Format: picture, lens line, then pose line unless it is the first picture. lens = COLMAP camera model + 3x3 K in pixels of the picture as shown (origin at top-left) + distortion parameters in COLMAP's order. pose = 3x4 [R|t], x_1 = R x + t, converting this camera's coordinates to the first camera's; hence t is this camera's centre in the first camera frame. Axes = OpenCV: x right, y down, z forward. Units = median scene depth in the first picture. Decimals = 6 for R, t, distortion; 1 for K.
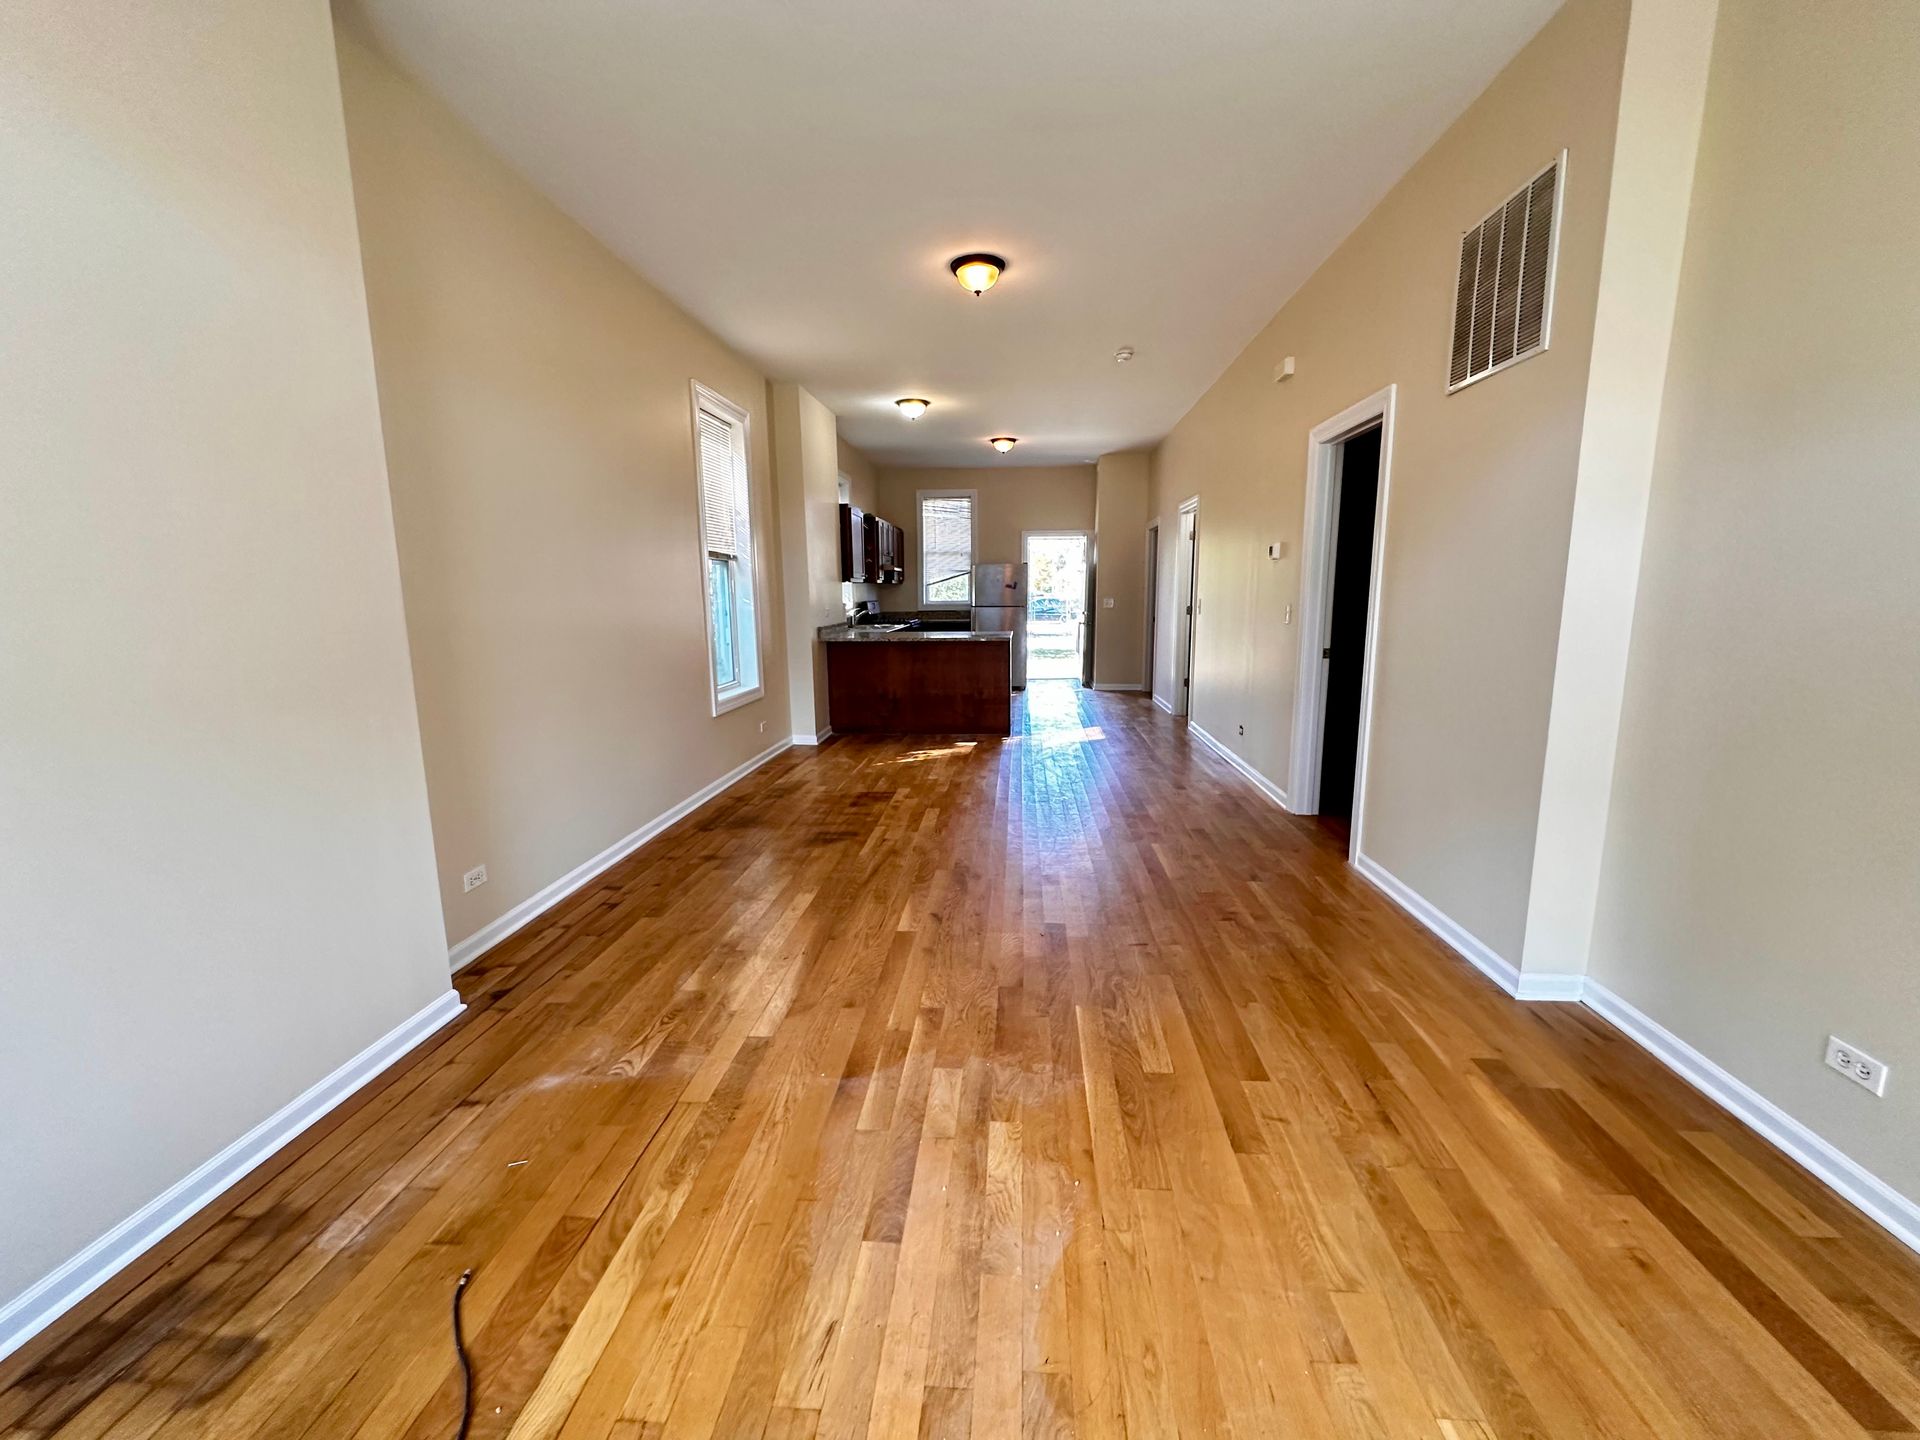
lens RADIAL K [[765.9, 0, 962.8], [0, 765.9, 717.6], [0, 0, 1]] dist [-0.004574, 0.000821]
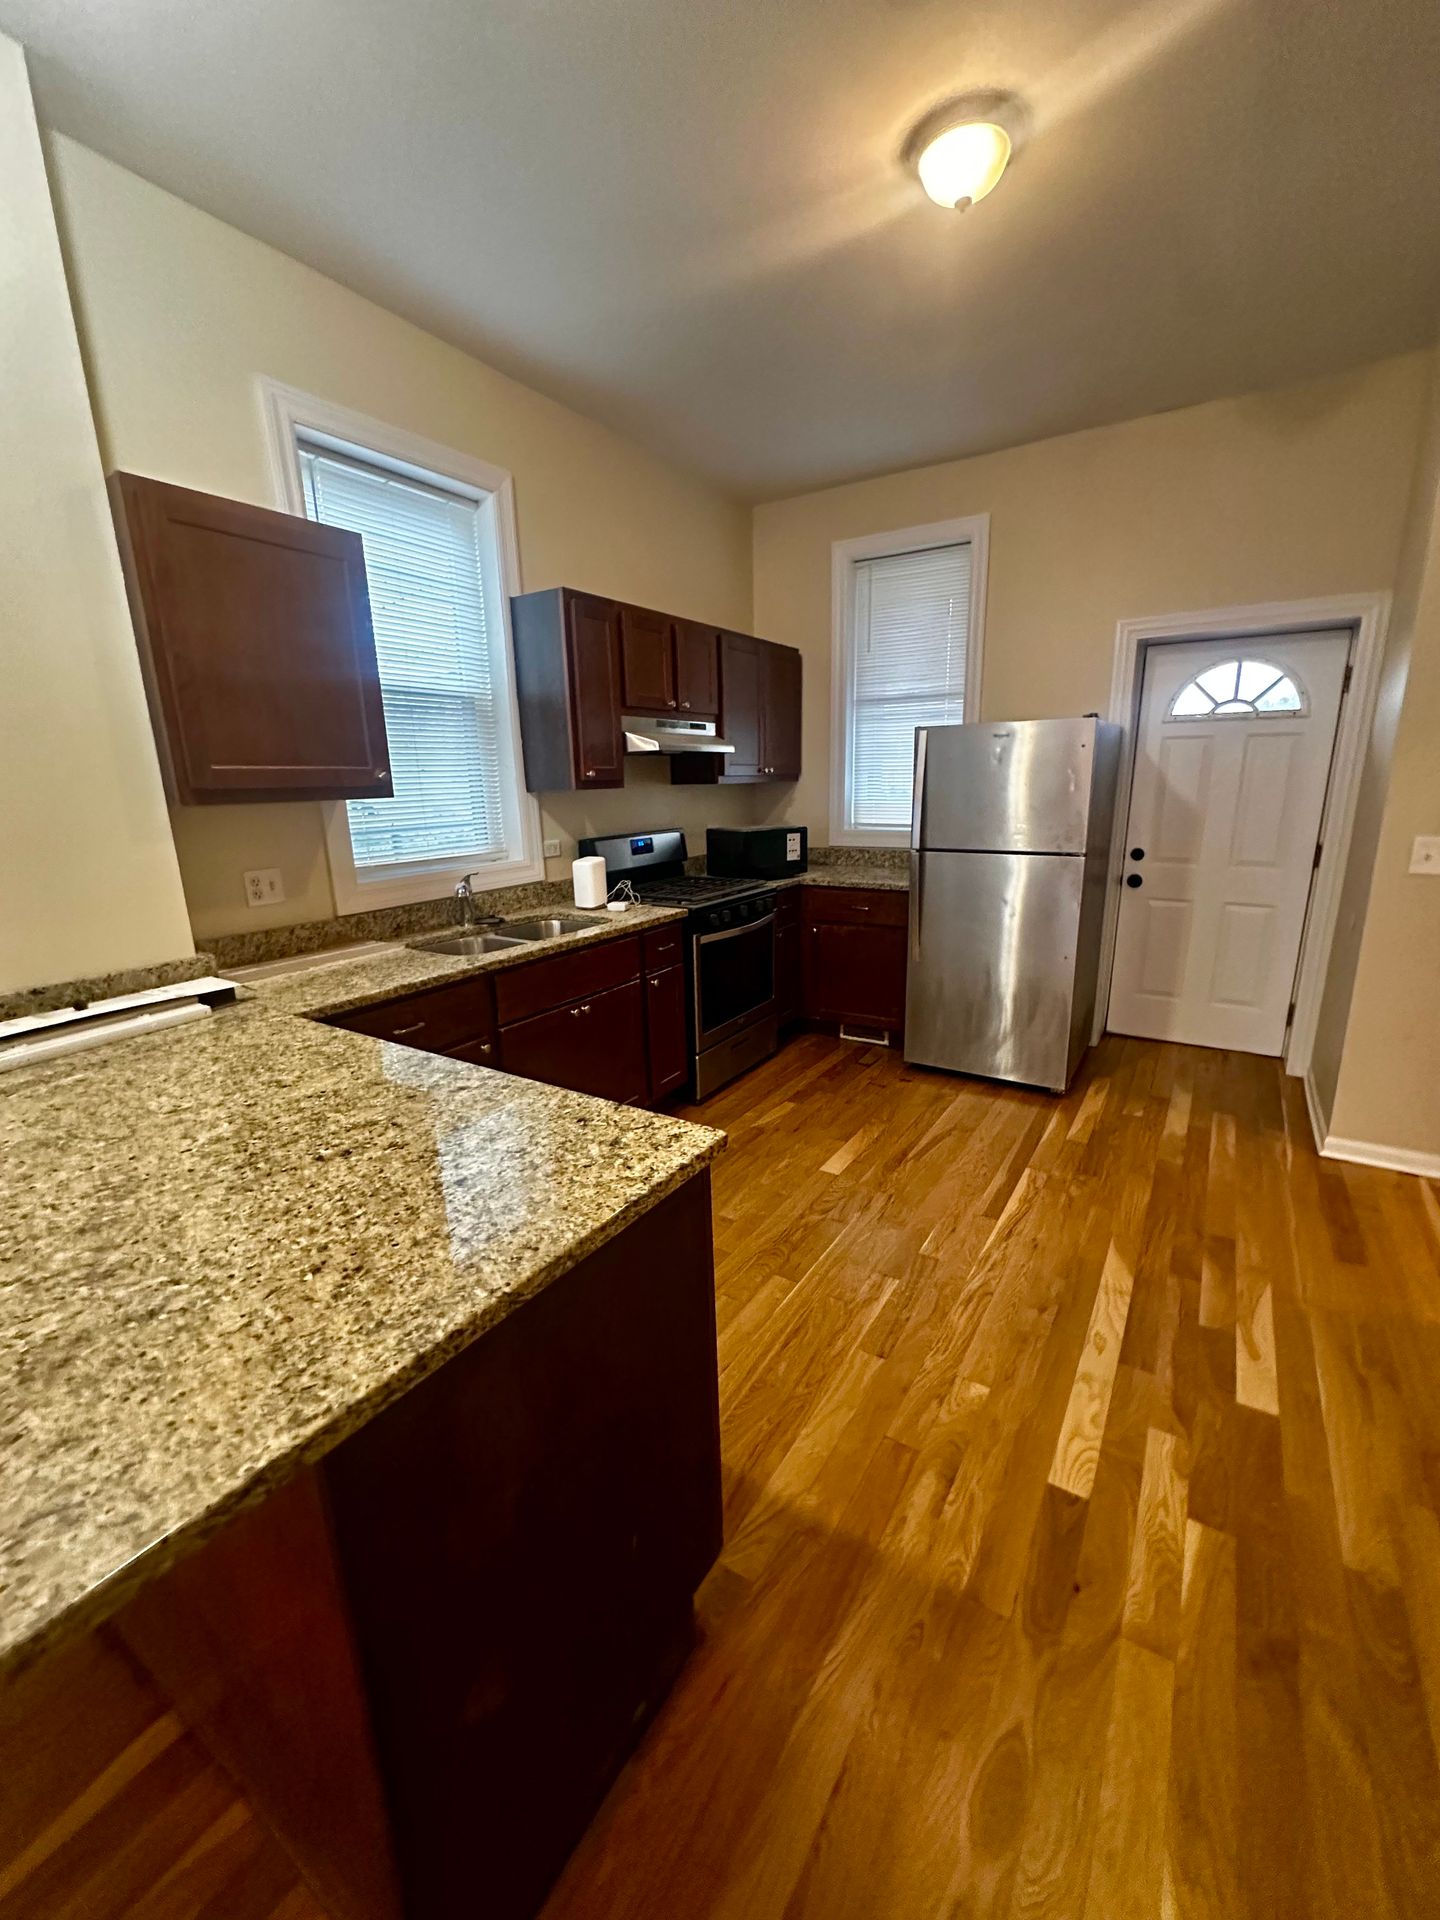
lens RADIAL K [[765.9, 0, 719.4], [0, 765.9, 962.0], [0, 0, 1]] dist [-0.004574, 0.000821]
pose [[0.879212, 0.098243, -0.466192, 0.376572], [-0.061547, 0.993730, 0.093340, -0.458342], [0.472439, -0.053373, 0.879746, 2.437537]]
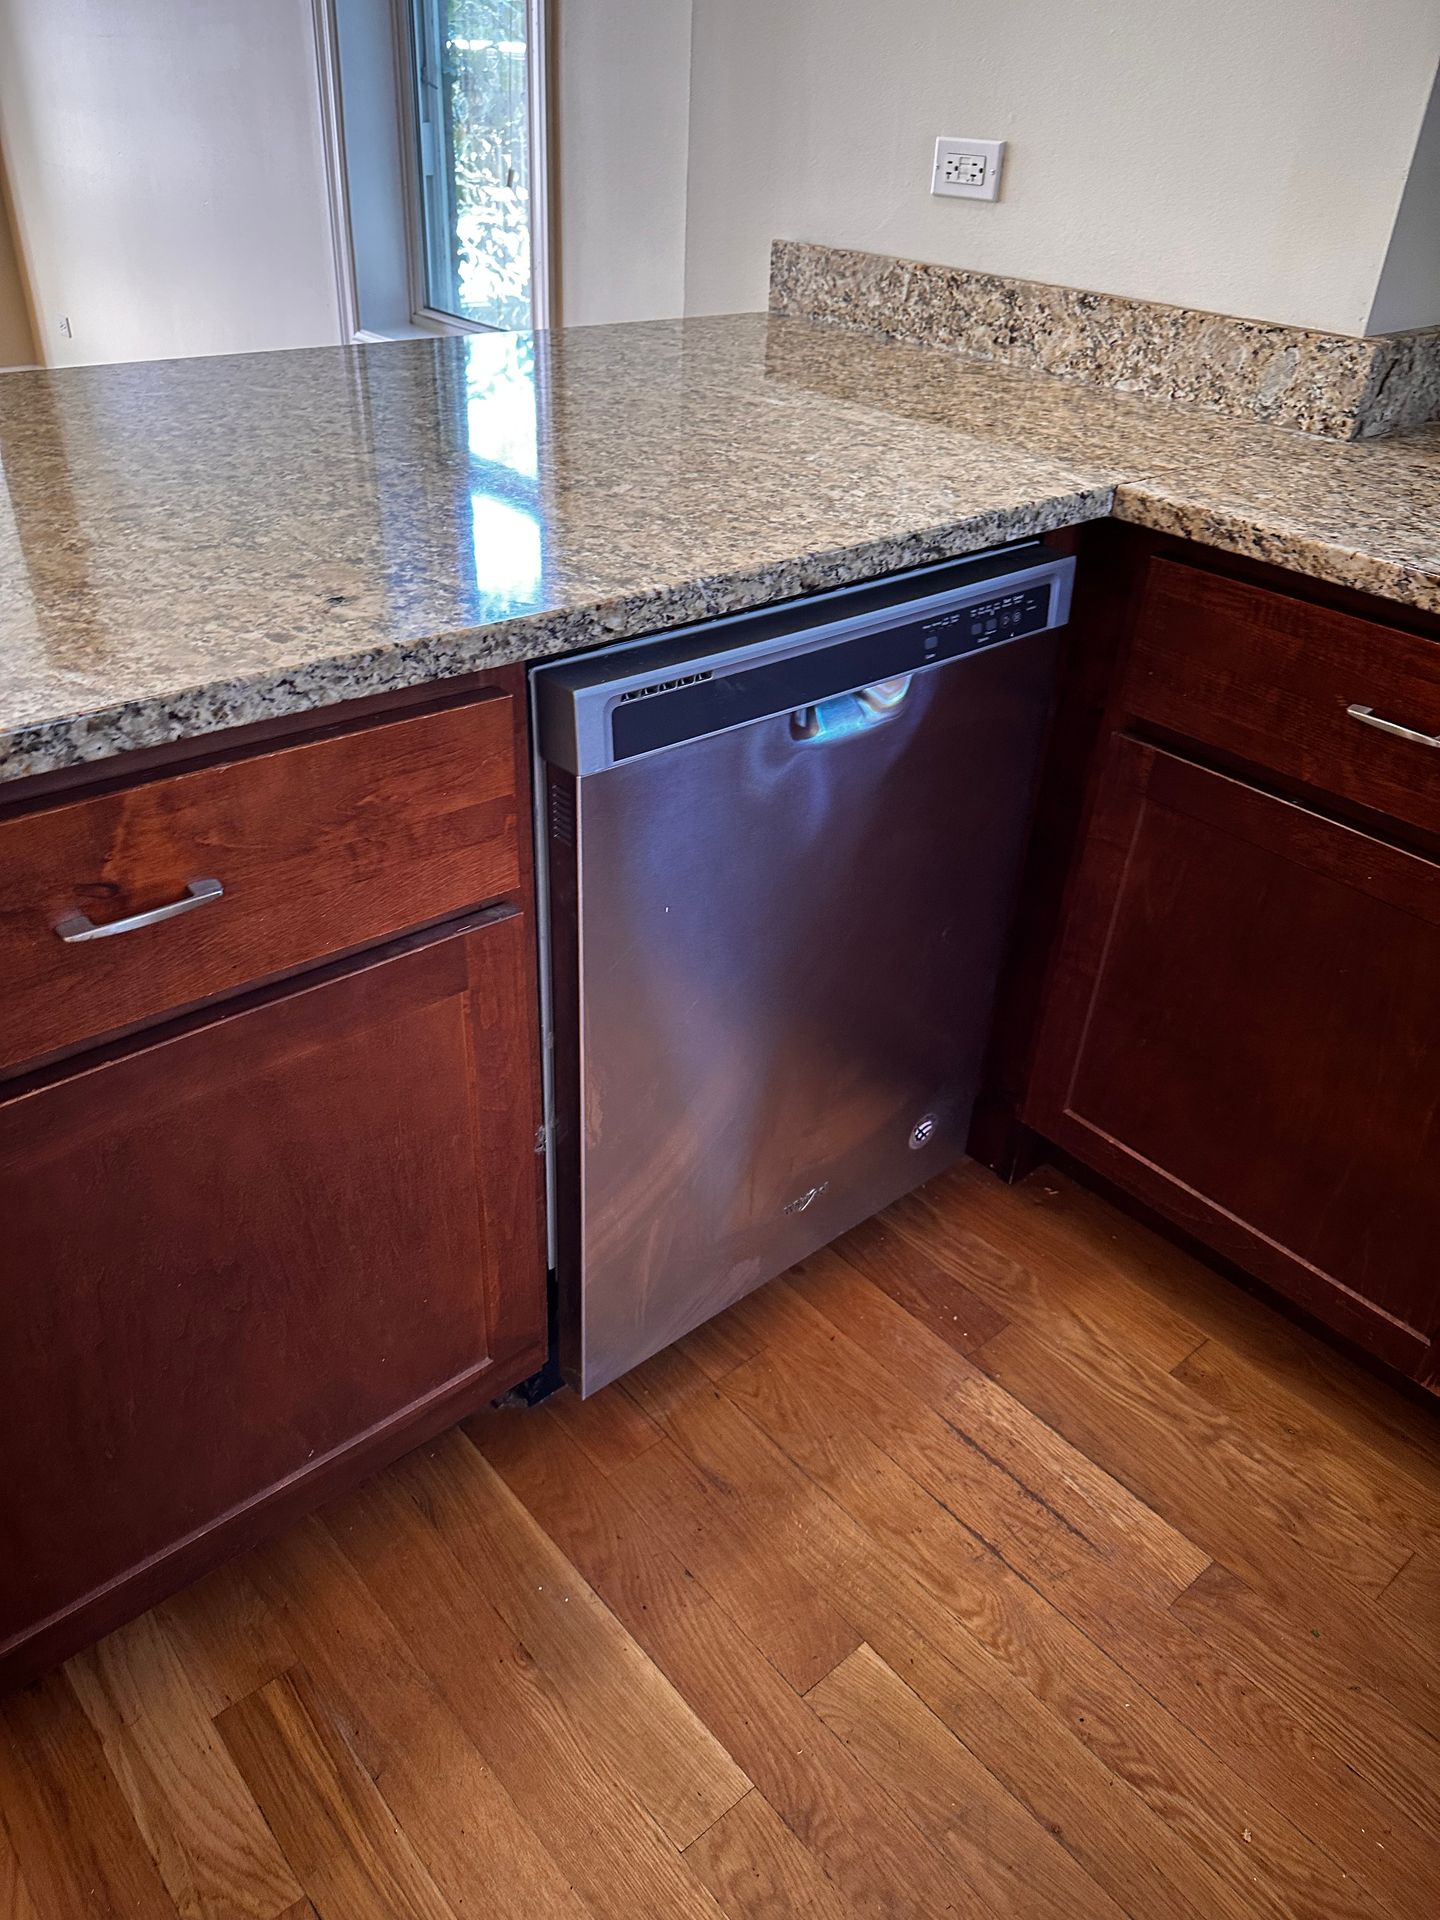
lens RADIAL K [[1361.9, 0, 723.6], [0, 1361.9, 960.9], [0, 0, 1]] dist [0.011507, -0.014831]
pose [[-0.701879, 0.368288, -0.609696, 0.166144], [-0.162095, 0.750916, 0.640195, -0.482259], [0.693607, 0.548169, -0.467355, 3.084541]]
